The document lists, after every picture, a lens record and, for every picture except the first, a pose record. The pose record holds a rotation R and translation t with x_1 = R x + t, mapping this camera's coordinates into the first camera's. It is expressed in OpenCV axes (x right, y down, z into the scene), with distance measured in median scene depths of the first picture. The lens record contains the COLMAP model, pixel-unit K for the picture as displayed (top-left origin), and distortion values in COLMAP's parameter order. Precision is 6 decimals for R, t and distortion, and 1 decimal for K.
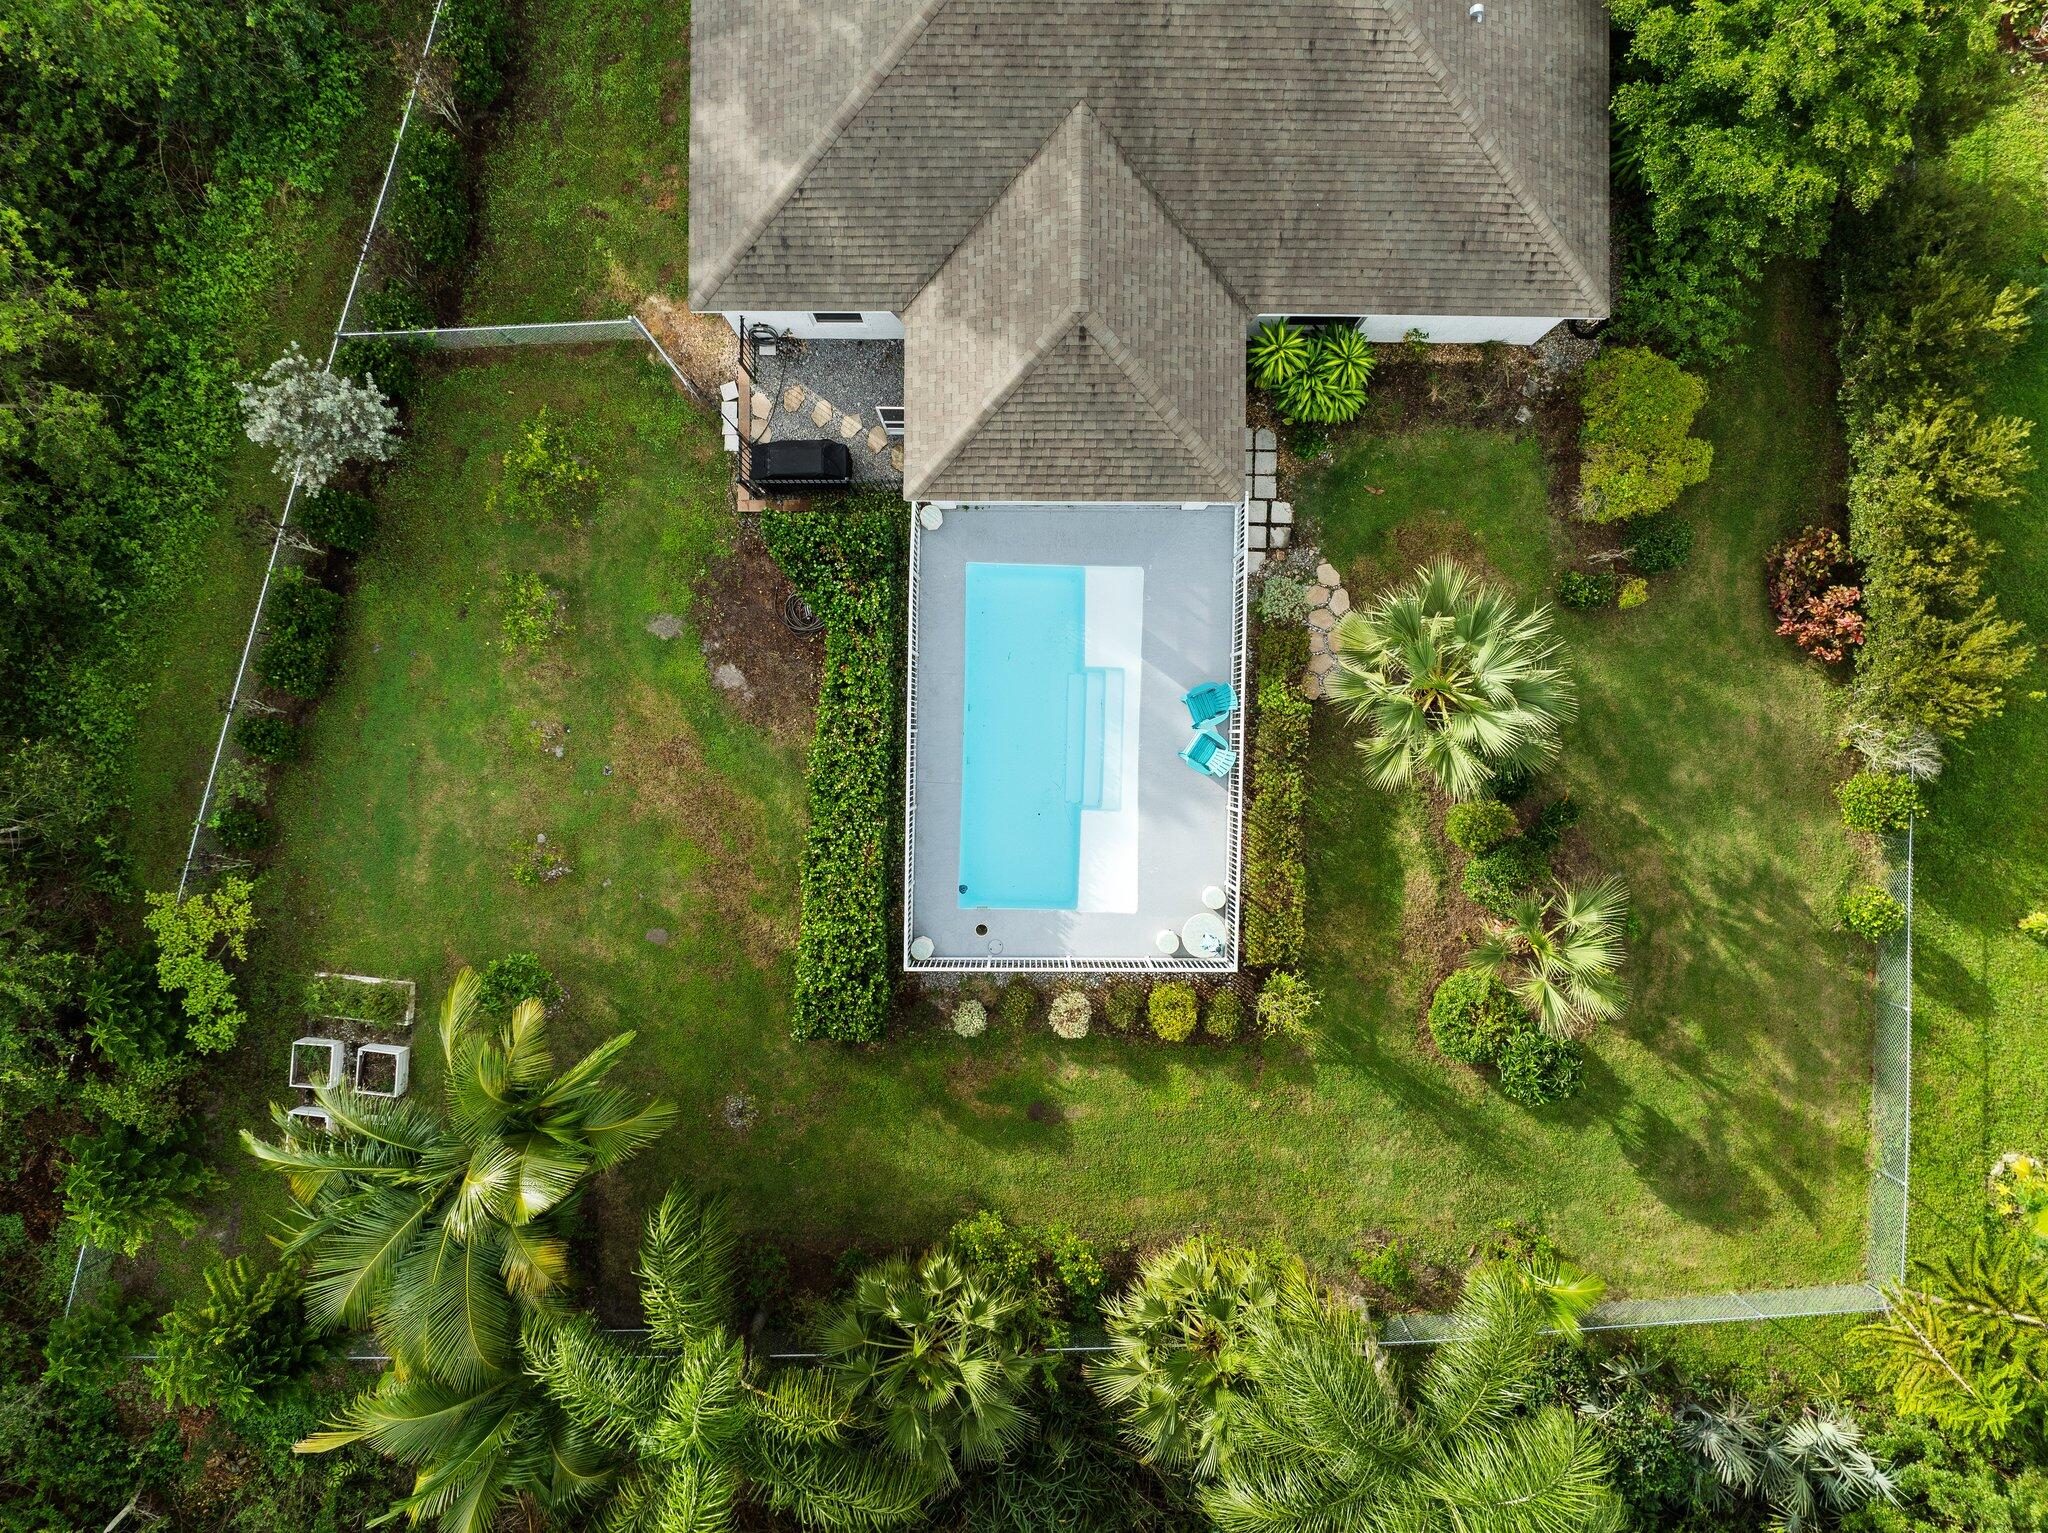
lens RADIAL K [[1418.9, 0, 1019.0], [0, 1418.9, 760.5], [0, 0, 1]] dist [-0.023971, 0.006879]
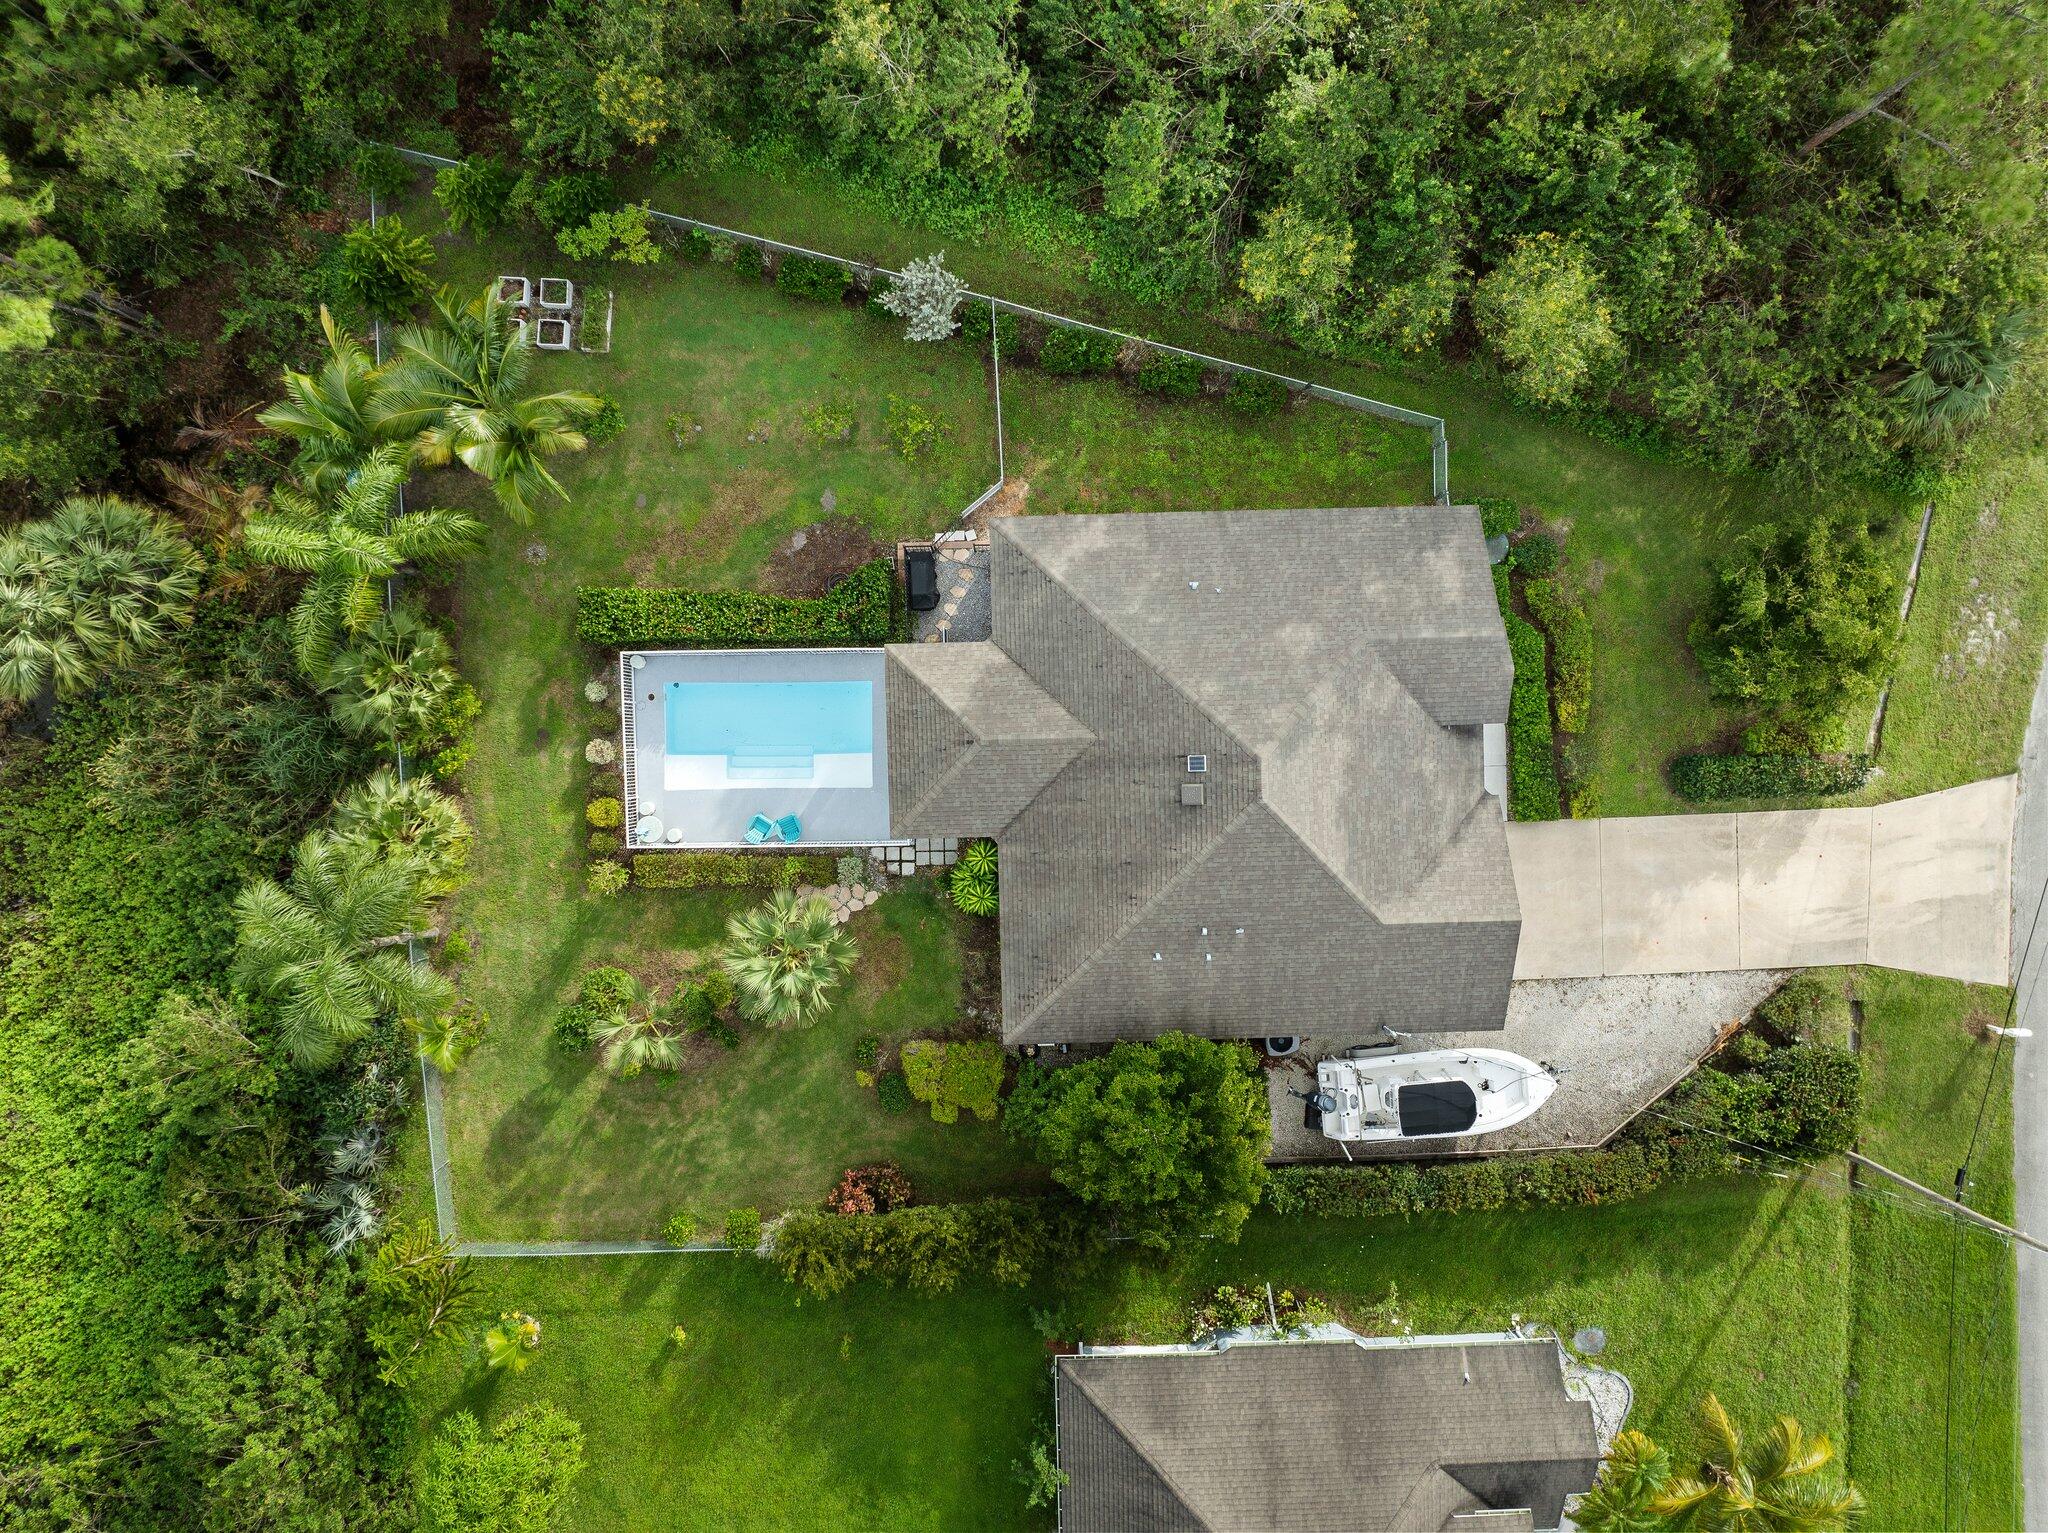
lens RADIAL K [[1445.8, 0, 1021.0], [0, 1445.8, 767.6], [0, 0, 1]] dist [-0.006842, -0.011587]
pose [[0.031727, 0.999303, 0.019682, 0.038562], [-0.999427, 0.031951, -0.011188, -0.309307], [-0.011809, -0.019316, 0.999744, -0.742001]]
